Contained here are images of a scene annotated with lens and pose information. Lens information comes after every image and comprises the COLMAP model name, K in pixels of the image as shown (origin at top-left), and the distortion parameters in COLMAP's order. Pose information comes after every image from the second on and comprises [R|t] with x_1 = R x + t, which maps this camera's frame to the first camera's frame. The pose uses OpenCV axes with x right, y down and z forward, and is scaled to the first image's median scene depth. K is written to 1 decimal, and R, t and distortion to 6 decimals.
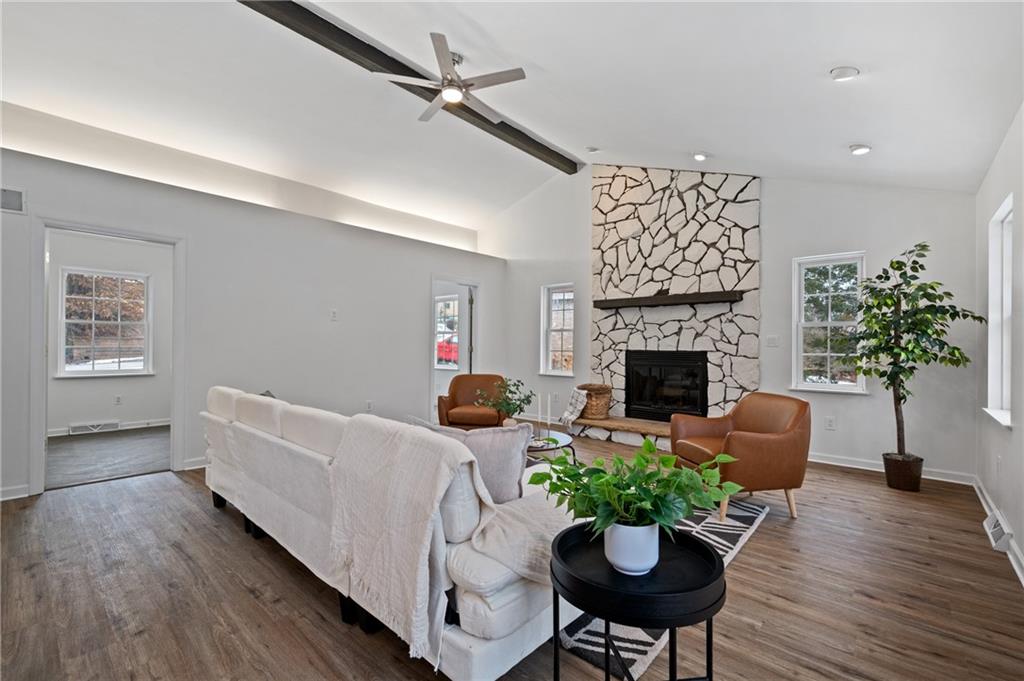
lens RADIAL K [[440.3, 0, 516.7], [0, 440.3, 345.2], [0, 0, 1]] dist [0.002628, -0.000216]
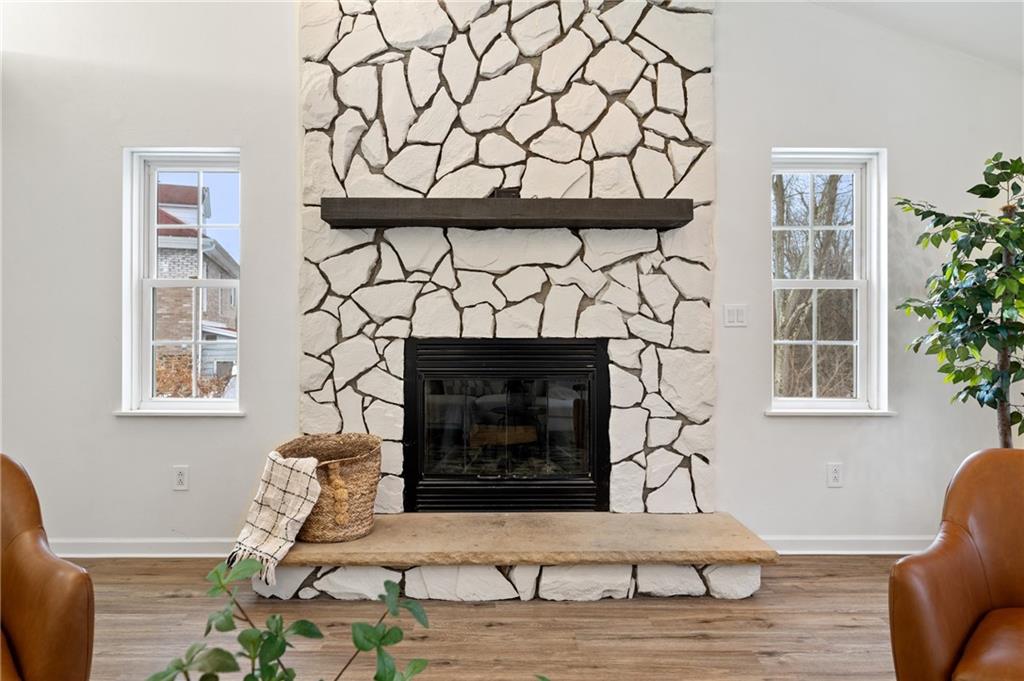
lens RADIAL K [[634.6, 0, 512.1], [0, 634.6, 340.0], [0, 0, 1]] dist [-0.006525, 0.000405]
pose [[0.751020, -0.003235, 0.660271, -0.049340], [0.003439, 0.999994, 0.000989, 0.013539], [-0.660270, 0.001528, 0.751026, 0.556776]]
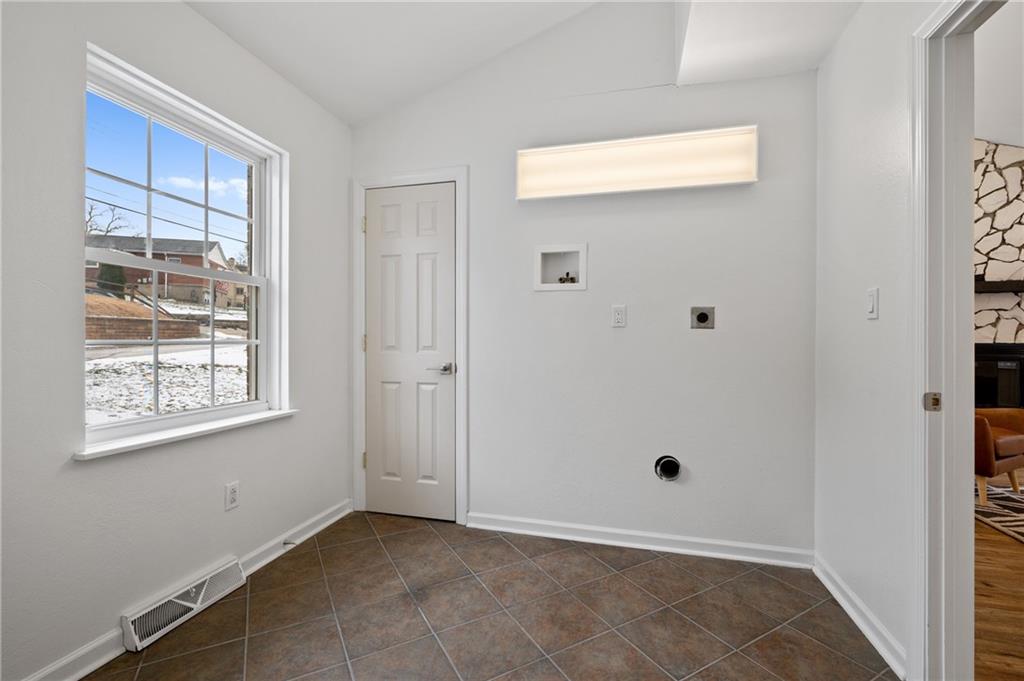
lens RADIAL K [[440.3, 0, 512.0], [0, 440.3, 341.7], [0, 0, 1]] dist [0.002628, -0.000216]
pose [[0.893454, -0.006171, 0.449111, -0.909162], [0.004539, 0.999979, 0.004709, 0.000680], [-0.449131, -0.002169, 0.893463, 0.623482]]
